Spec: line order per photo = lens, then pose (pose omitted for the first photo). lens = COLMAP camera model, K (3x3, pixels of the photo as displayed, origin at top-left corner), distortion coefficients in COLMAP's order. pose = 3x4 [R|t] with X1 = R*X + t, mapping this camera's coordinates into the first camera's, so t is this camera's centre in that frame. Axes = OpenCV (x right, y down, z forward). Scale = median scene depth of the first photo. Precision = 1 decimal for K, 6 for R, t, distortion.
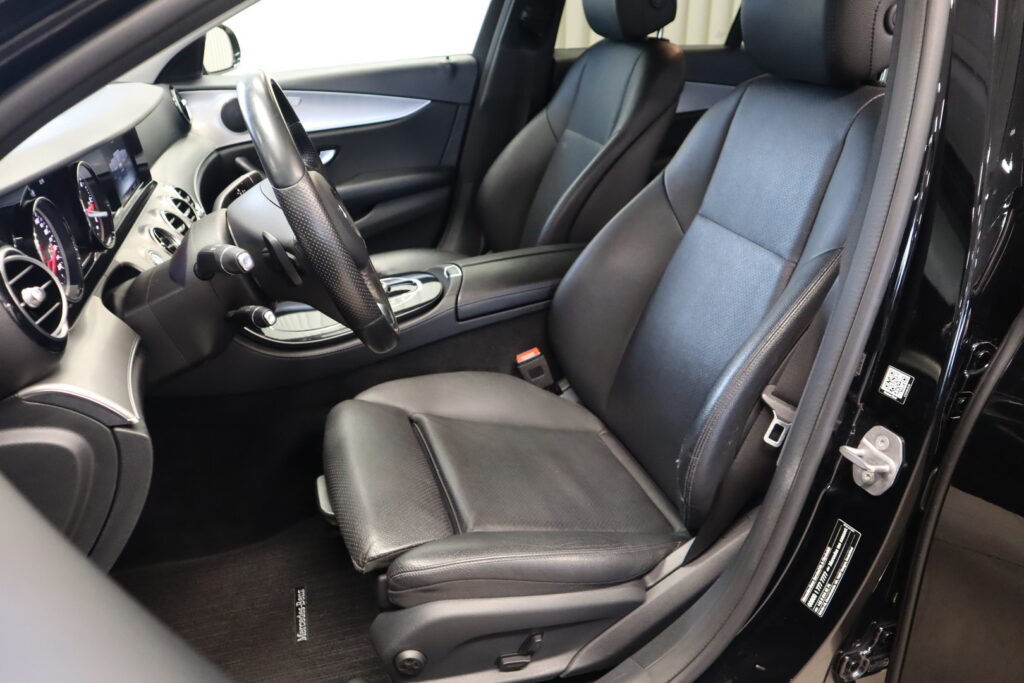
lens RADIAL K [[744.6, 0, 512.0], [0, 744.6, 341.5], [0, 0, 1]] dist [-0.118384, 0.103212]
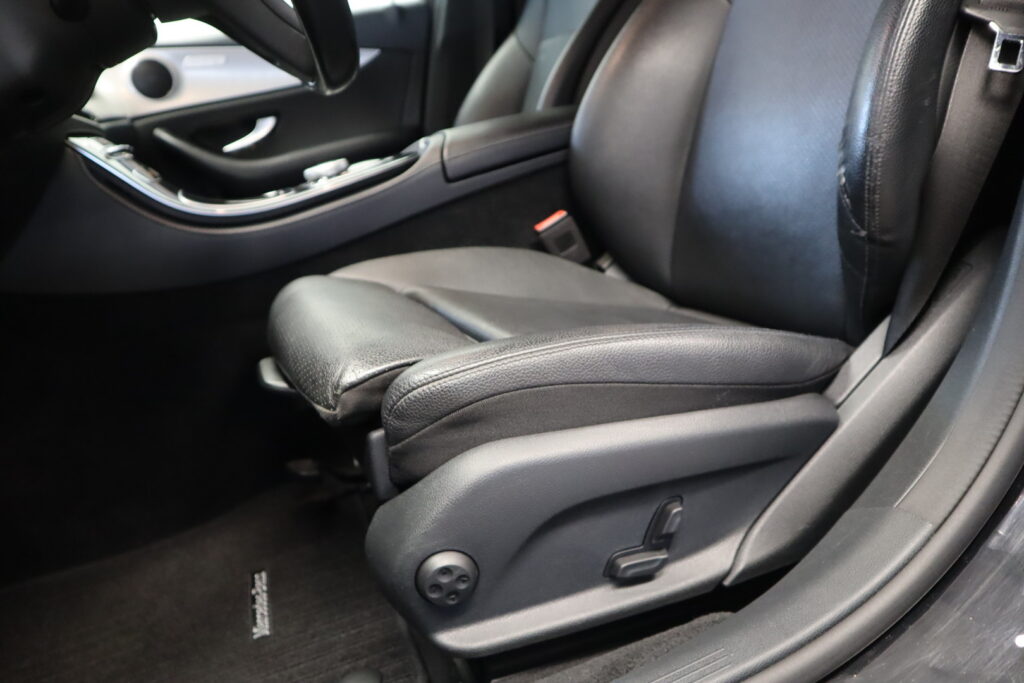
lens RADIAL K [[744.6, 0, 512.0], [0, 744.6, 341.5], [0, 0, 1]] dist [-0.118384, 0.103212]
pose [[0.987020, -0.157386, 0.031953, -0.070849], [0.160515, 0.973134, -0.165060, 0.307816], [-0.005116, 0.168047, 0.985766, 0.381755]]
